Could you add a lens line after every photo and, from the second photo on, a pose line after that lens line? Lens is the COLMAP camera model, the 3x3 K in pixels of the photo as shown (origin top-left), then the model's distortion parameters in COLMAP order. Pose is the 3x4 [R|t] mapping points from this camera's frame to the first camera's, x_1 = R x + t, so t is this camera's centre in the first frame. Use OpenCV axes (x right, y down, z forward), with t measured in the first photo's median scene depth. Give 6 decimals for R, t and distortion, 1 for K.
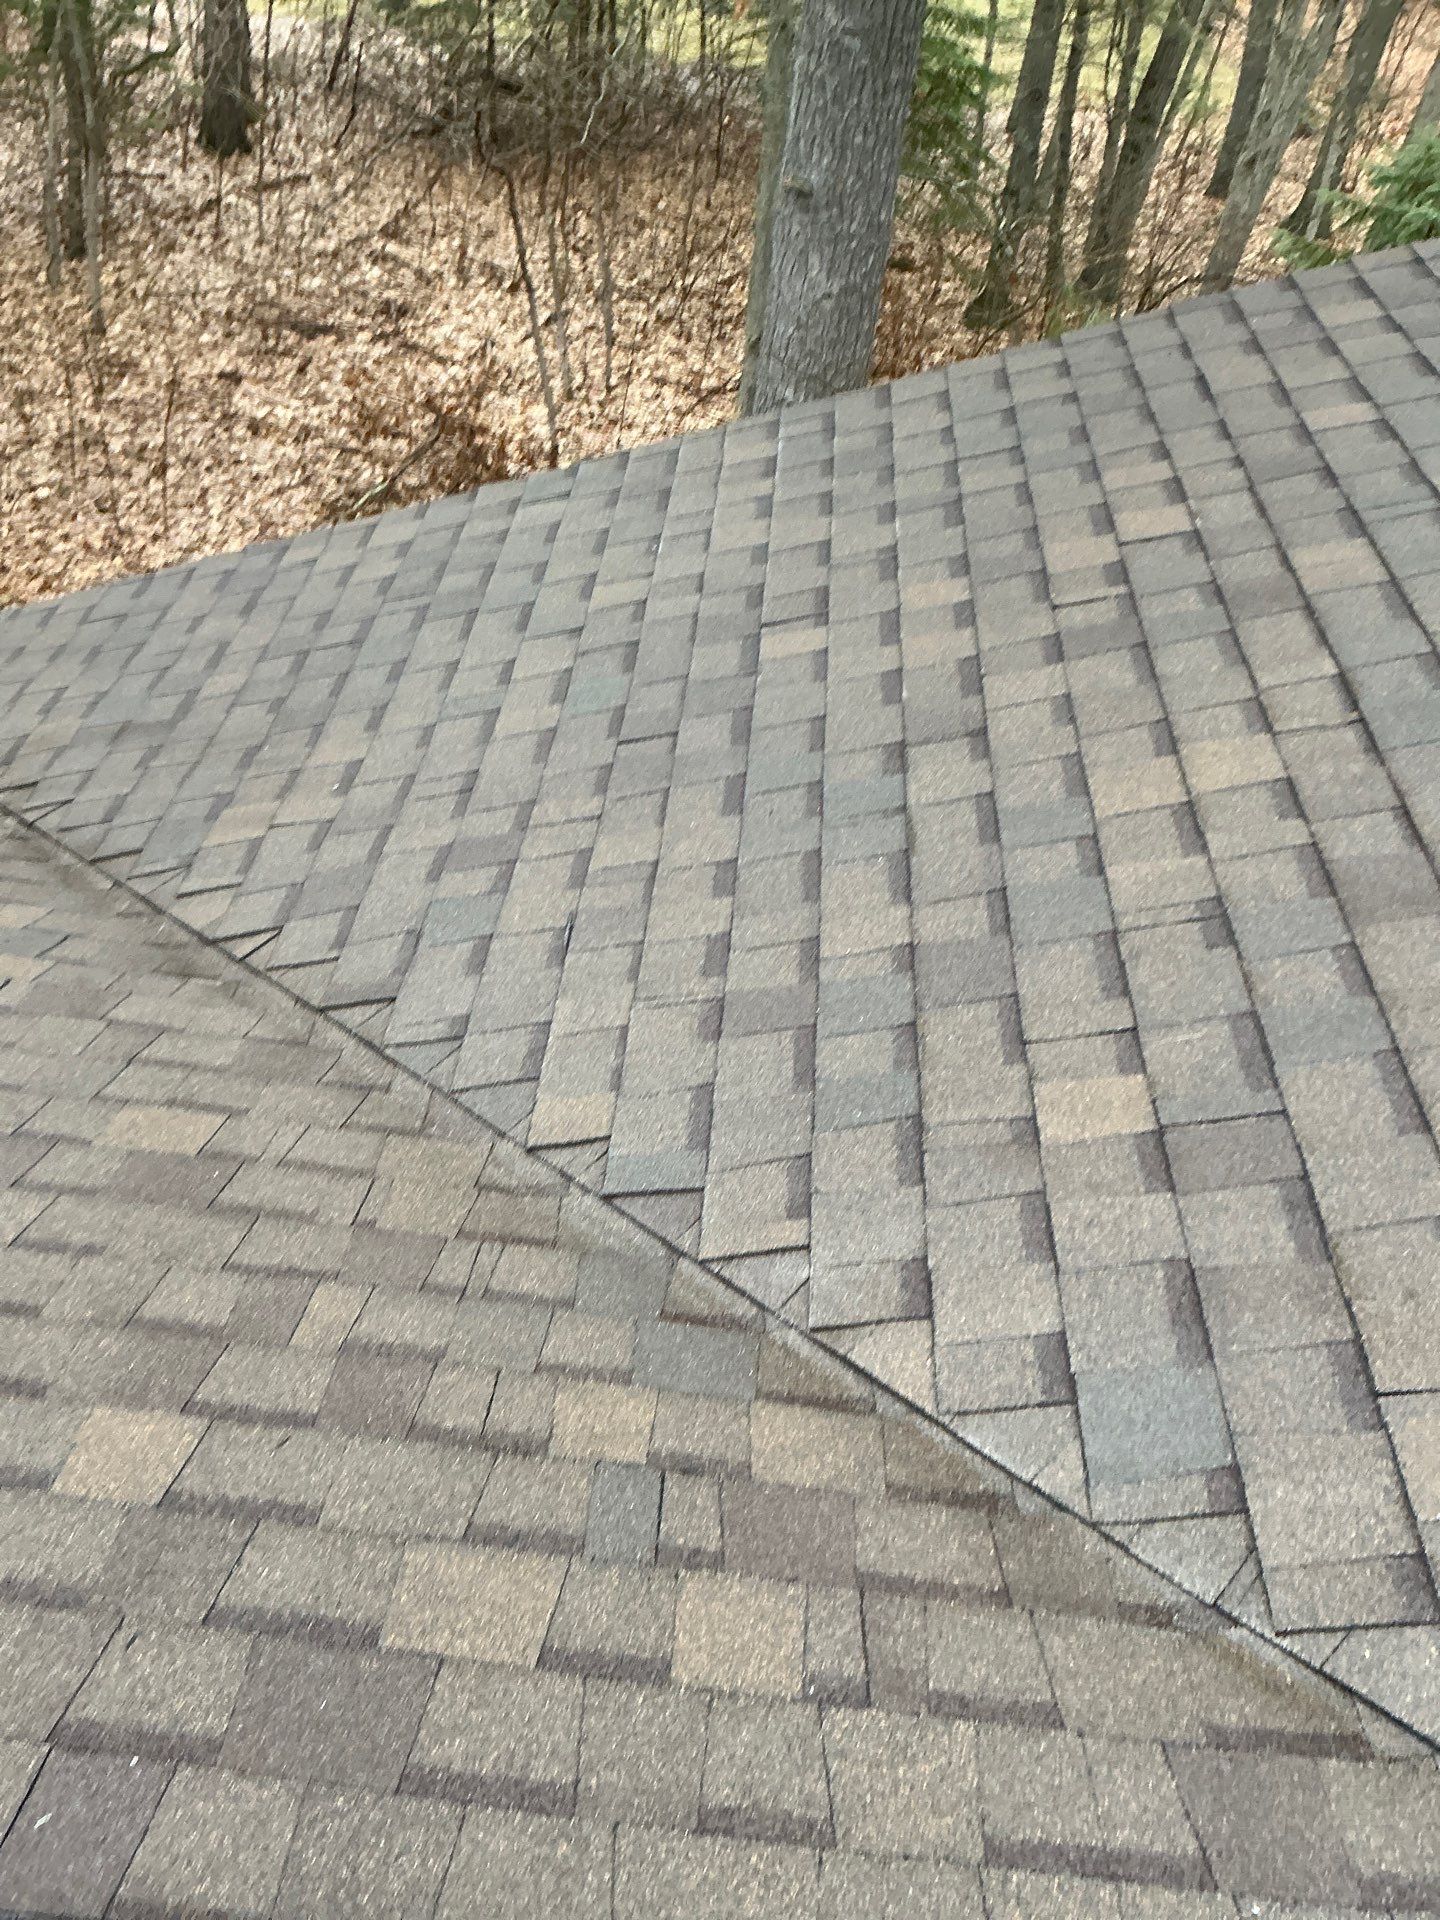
lens RADIAL K [[1560.5, 0, 720.0], [0, 1560.5, 960.0], [0, 0, 1]] dist [0.078165, -0.164943]
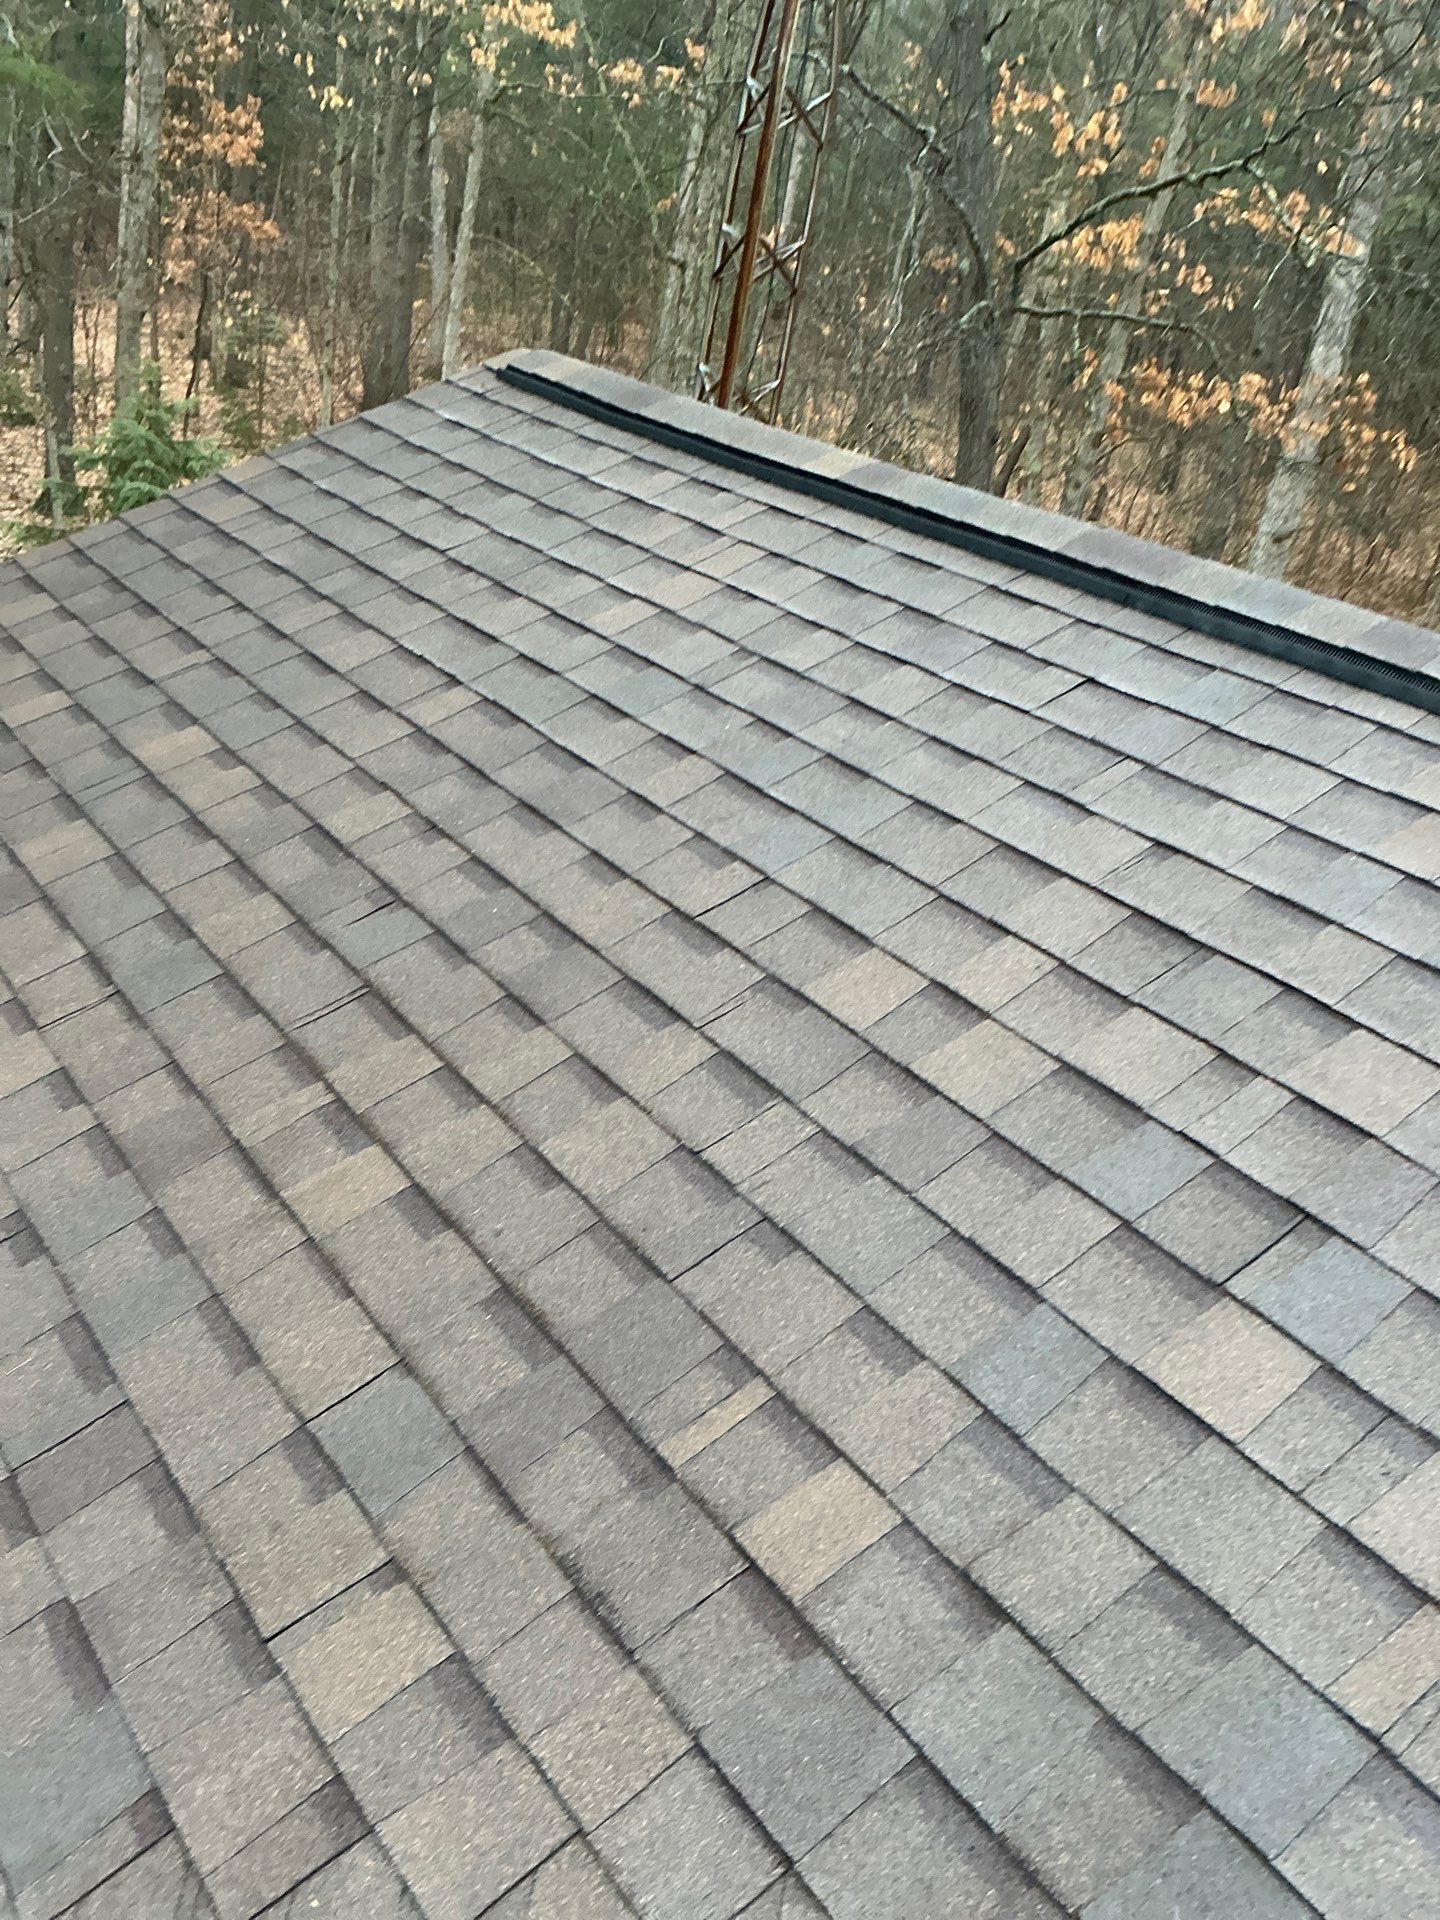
lens RADIAL K [[1560.5, 0, 720.0], [0, 1560.5, 960.0], [0, 0, 1]] dist [0.078165, -0.164943]
pose [[0.771006, -0.287850, 0.568060, 0.142766], [0.366669, 0.929976, -0.026423, 0.000772], [-0.520677, 0.228662, 0.822563, -0.065682]]
